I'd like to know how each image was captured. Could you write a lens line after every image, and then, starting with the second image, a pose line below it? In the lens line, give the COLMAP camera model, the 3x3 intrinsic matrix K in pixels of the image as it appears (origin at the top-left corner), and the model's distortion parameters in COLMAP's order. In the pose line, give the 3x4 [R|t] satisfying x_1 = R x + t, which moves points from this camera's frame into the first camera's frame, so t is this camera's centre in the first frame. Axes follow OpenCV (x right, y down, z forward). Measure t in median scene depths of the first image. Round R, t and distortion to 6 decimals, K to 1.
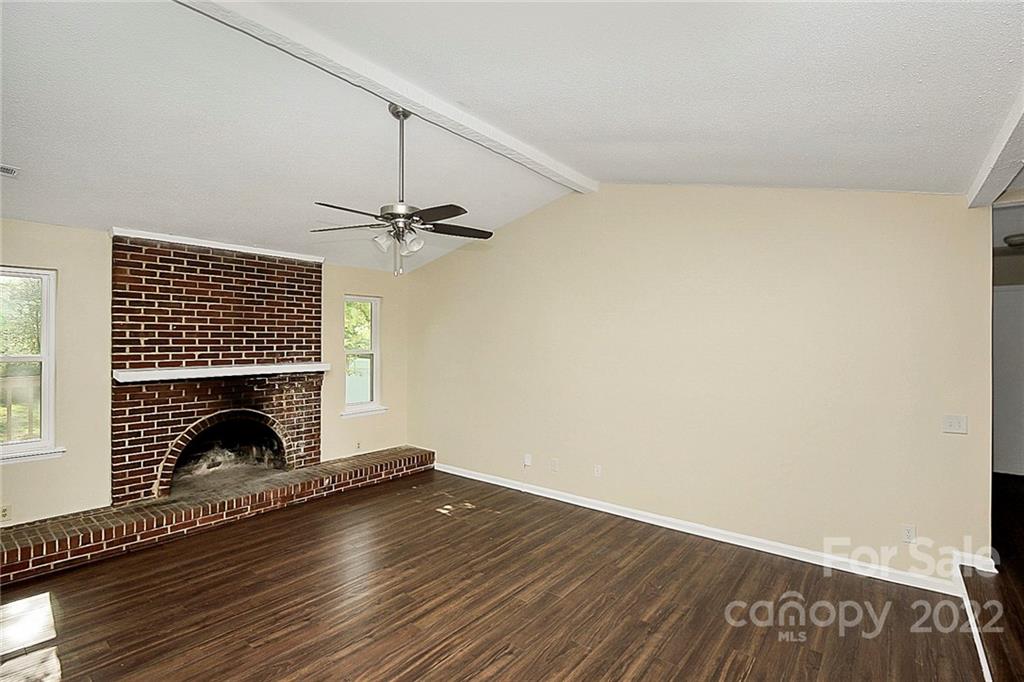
lens RADIAL K [[480.6, 0, 512.0], [0, 480.6, 341.0], [0, 0, 1]] dist [-0.001539, -0.000245]
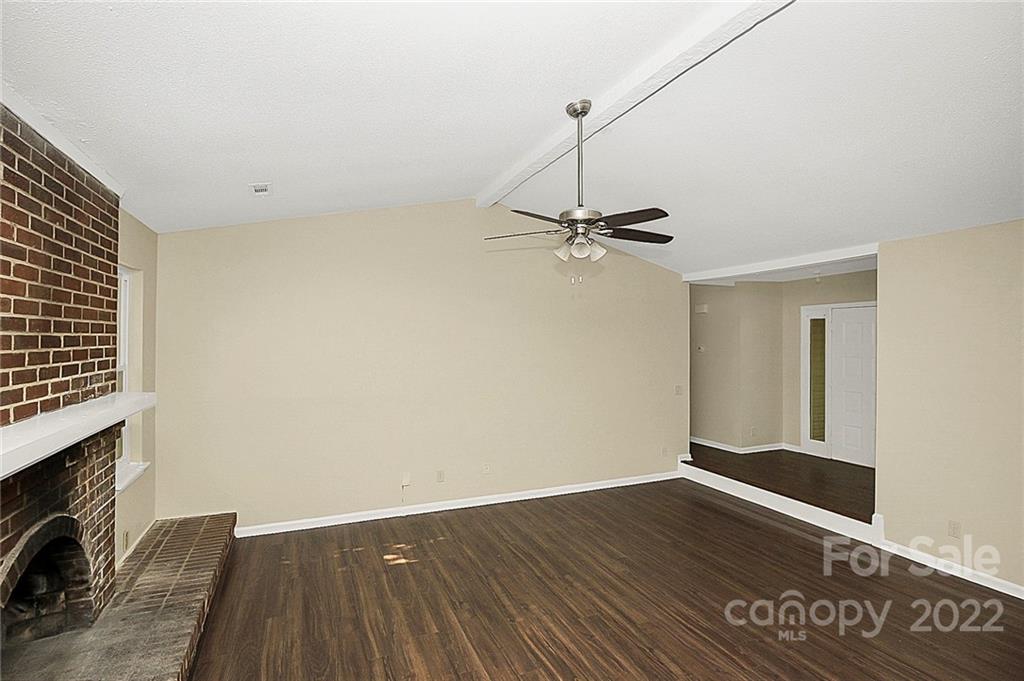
lens RADIAL K [[487.2, 0, 512.0], [0, 487.2, 340.5], [0, 0, 1]] dist [-0.015092, -0.000432]
pose [[0.473063, -0.001840, 0.881026, -0.955093], [-0.000536, 0.999997, 0.002376, -0.018400], [-0.881028, -0.001597, 0.473061, 0.569651]]
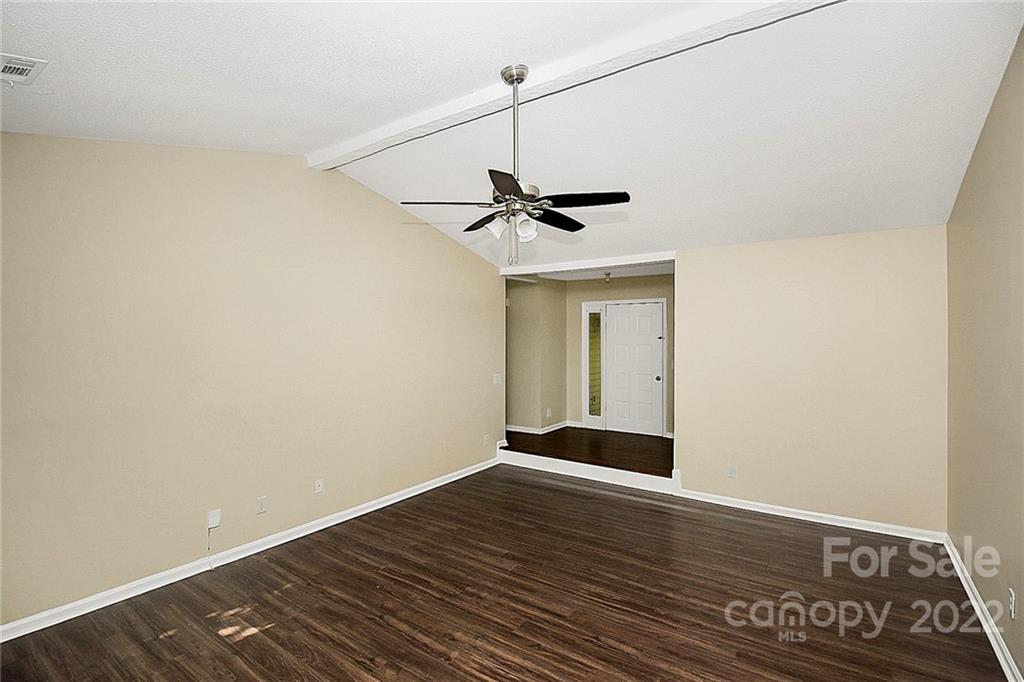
lens RADIAL K [[478.0, 0, 514.0], [0, 478.0, 331.9], [0, 0, 1]] dist [-0.014481, -0.000899]
pose [[-0.057494, 0.004670, 0.998335, -0.916888], [0.006646, 0.999969, -0.004295, -0.005661], [-0.998324, 0.006388, -0.057523, 0.889898]]
